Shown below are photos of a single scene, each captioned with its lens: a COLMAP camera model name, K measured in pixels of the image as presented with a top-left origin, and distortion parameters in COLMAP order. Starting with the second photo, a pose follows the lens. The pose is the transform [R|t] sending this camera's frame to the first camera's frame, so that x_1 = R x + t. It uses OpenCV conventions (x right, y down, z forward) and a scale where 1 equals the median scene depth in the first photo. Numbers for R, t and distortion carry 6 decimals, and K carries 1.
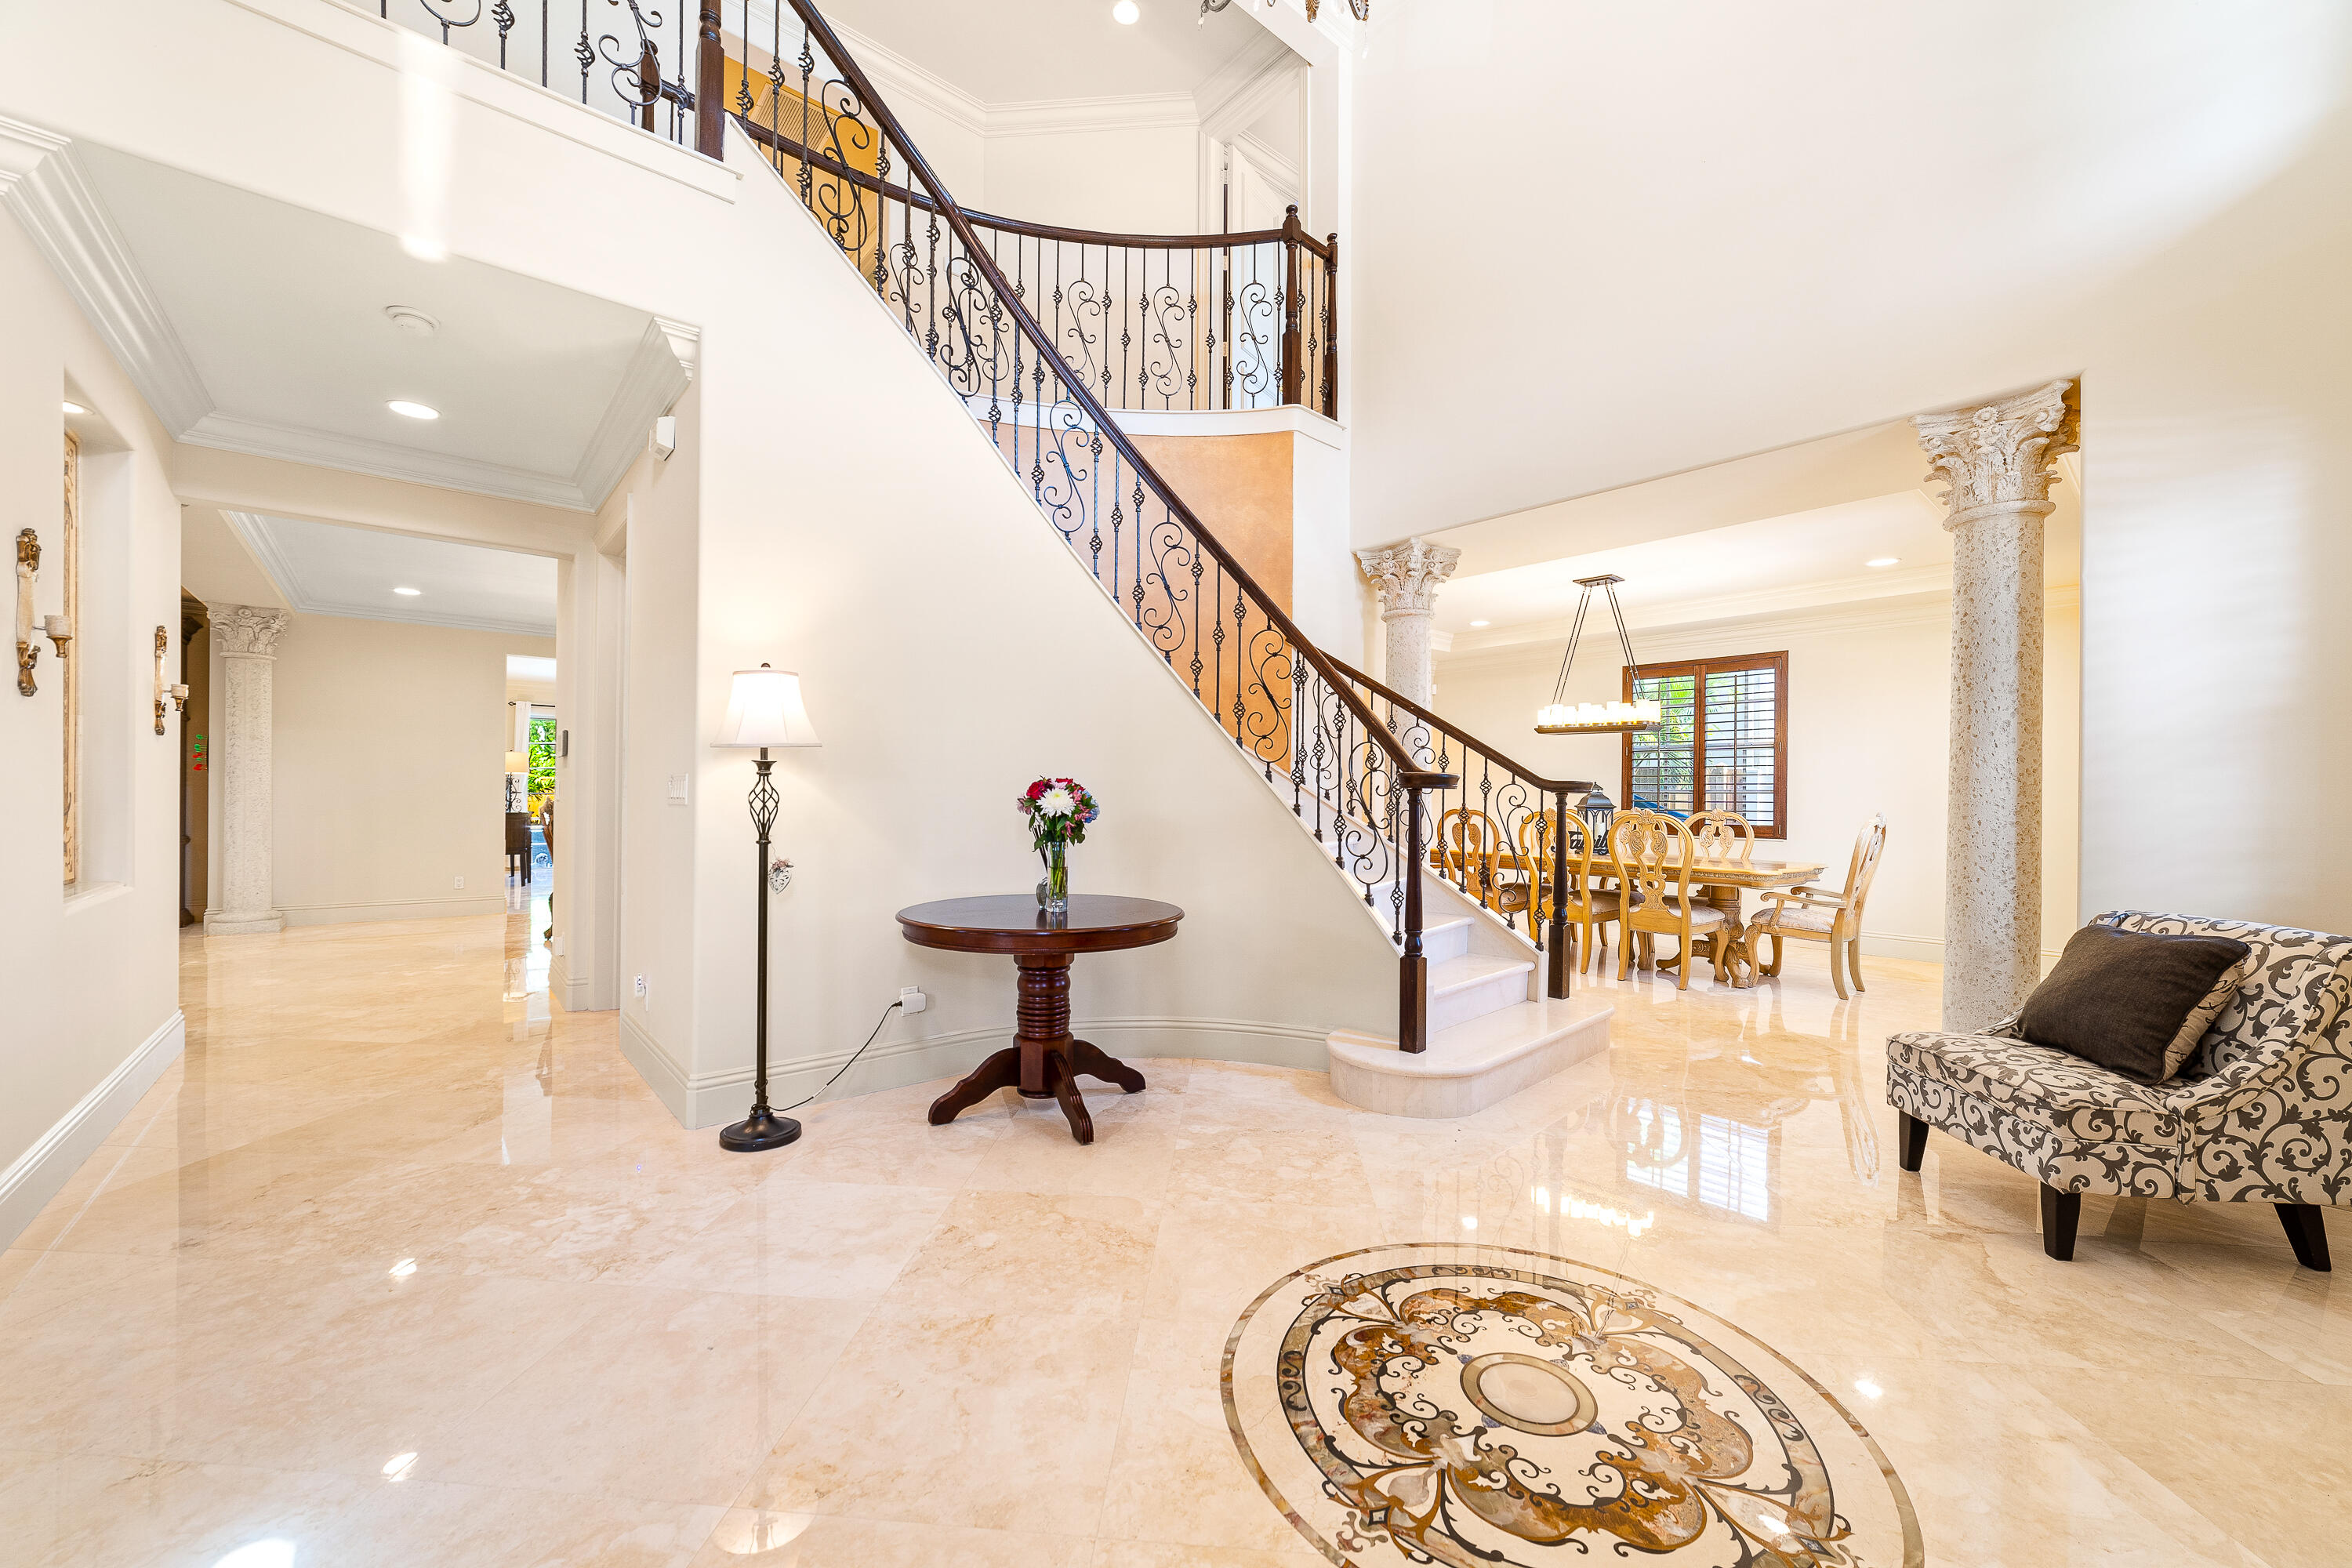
lens RADIAL K [[938.0, 0, 1168.8], [0, 938.0, 796.9], [0, 0, 1]] dist [-0.001320, 0.000349]
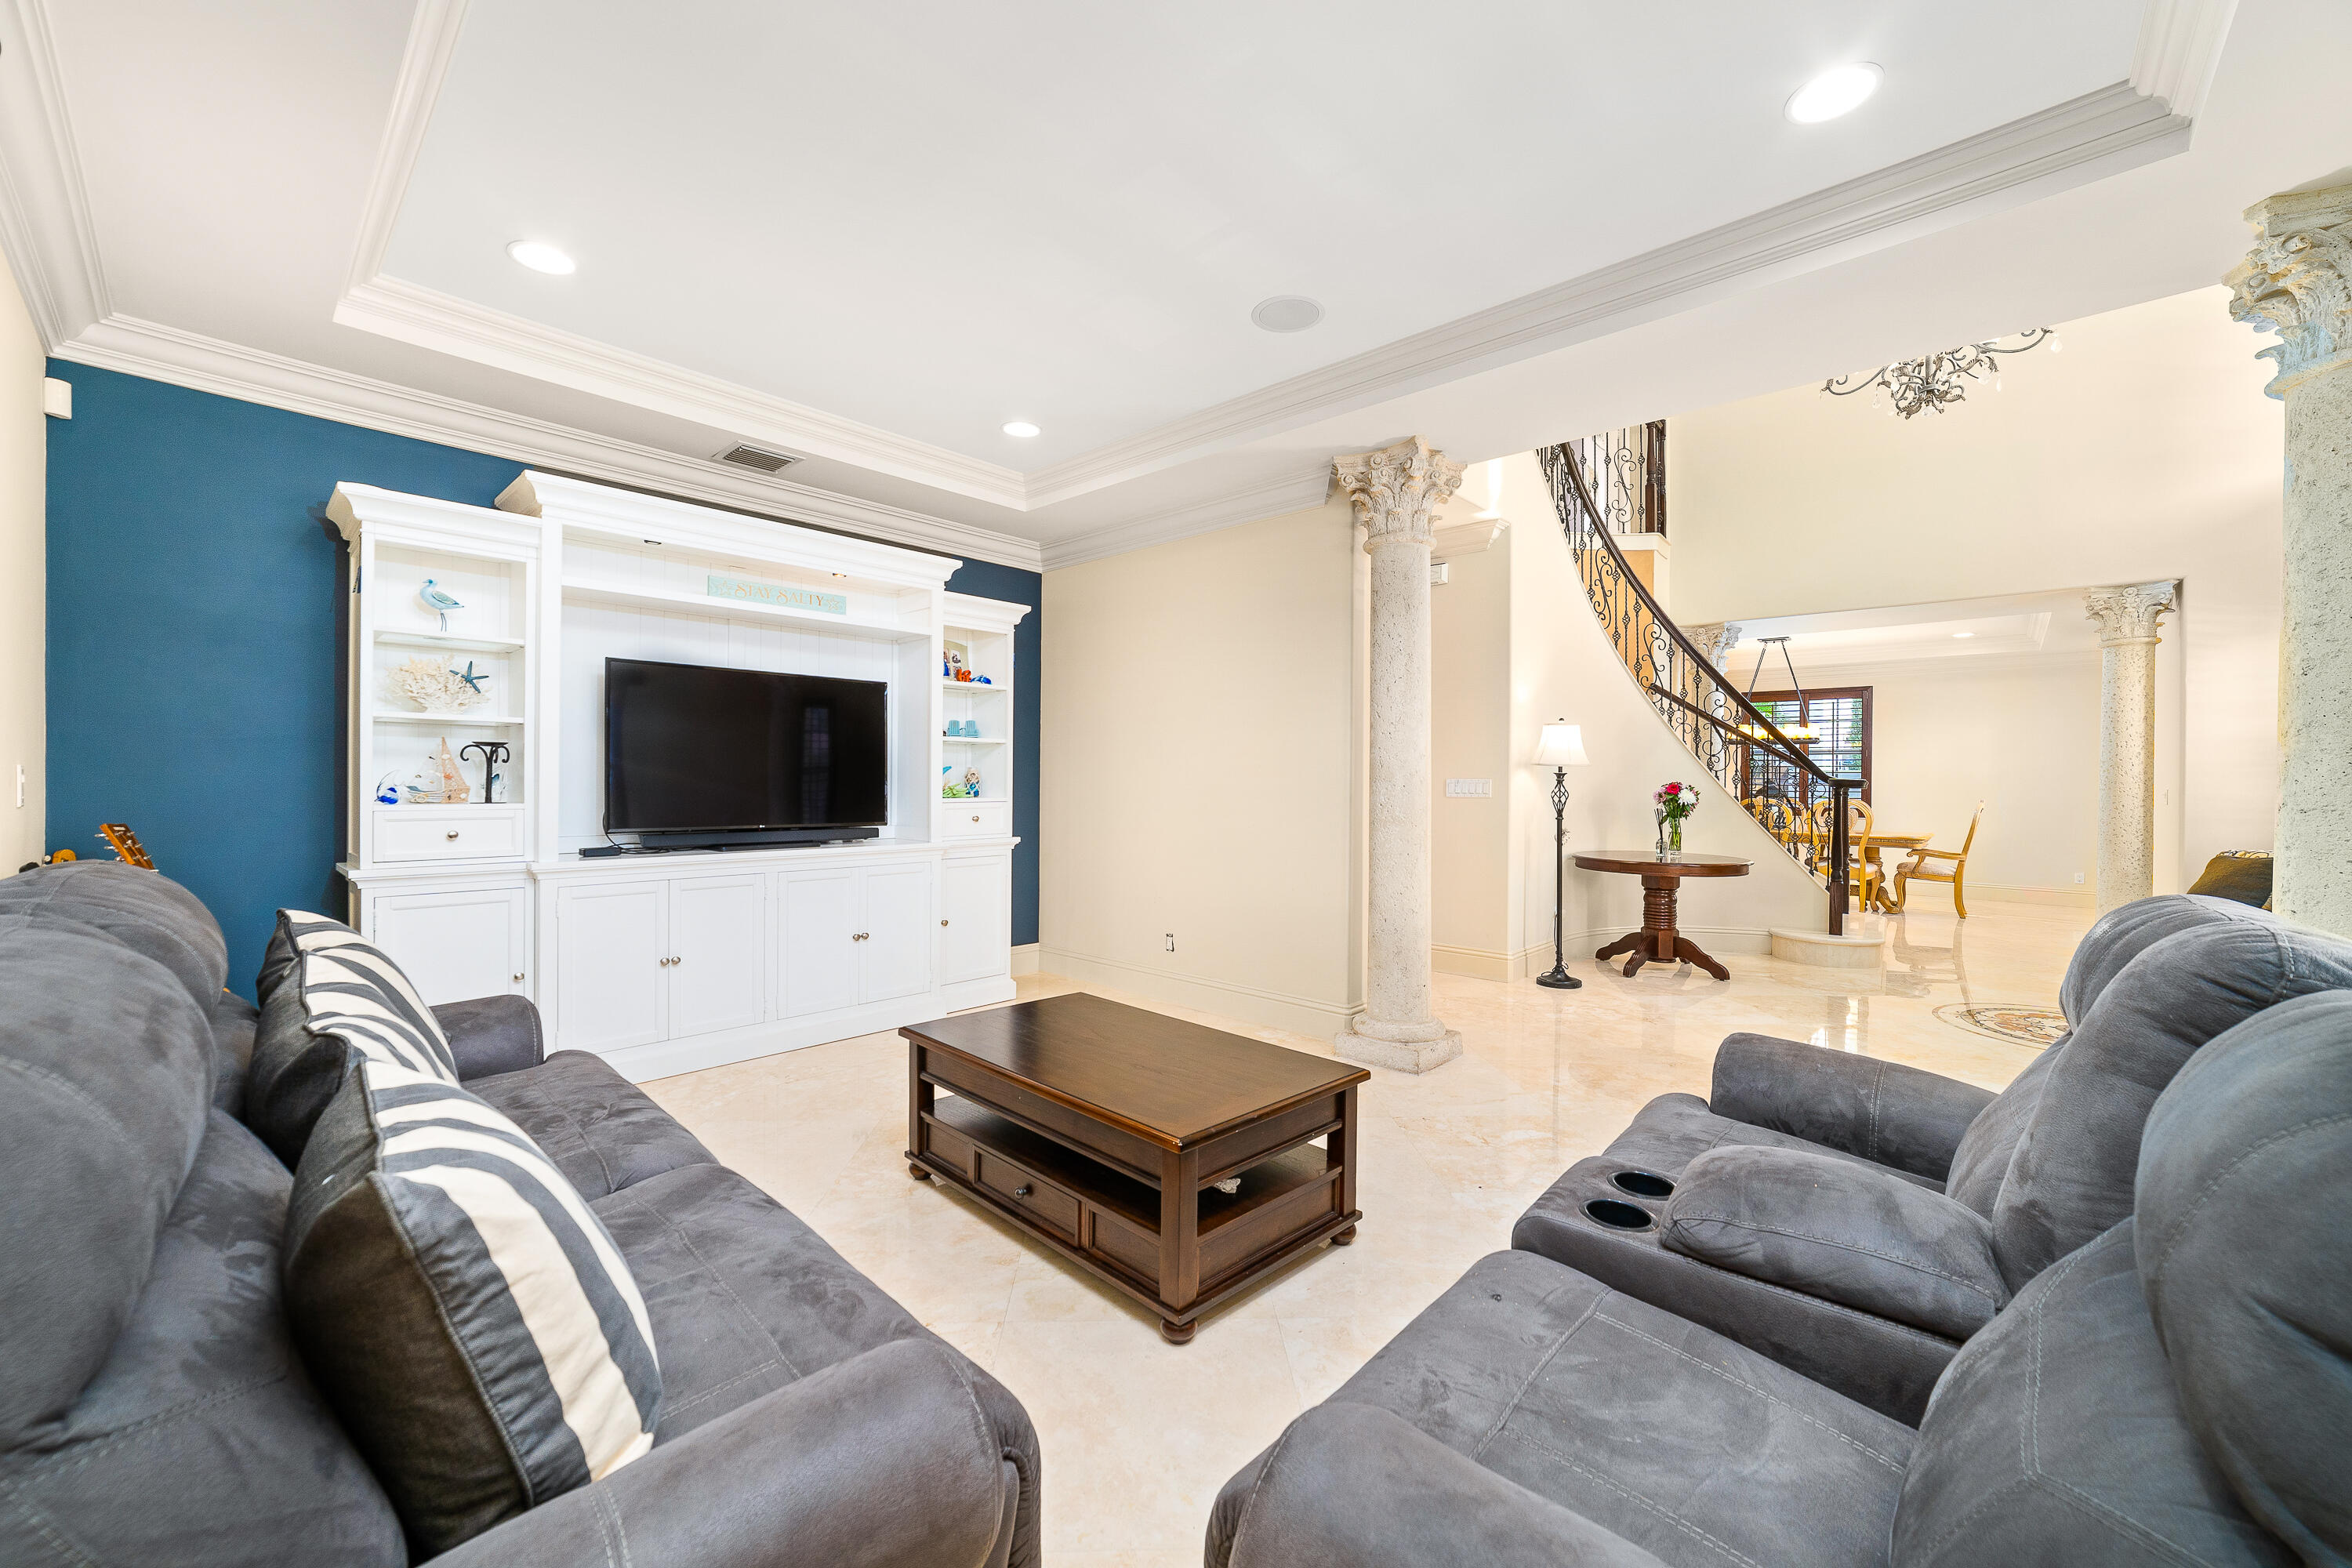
lens RADIAL K [[938.0, 0, 1166.1], [0, 938.0, 786.7], [0, 0, 1]] dist [-0.001320, 0.000349]
pose [[0.991794, -0.000361, 0.127843, -2.032271], [-0.000332, 0.999985, 0.005398, -0.033410], [-0.127843, -0.005396, 0.991780, -0.984290]]
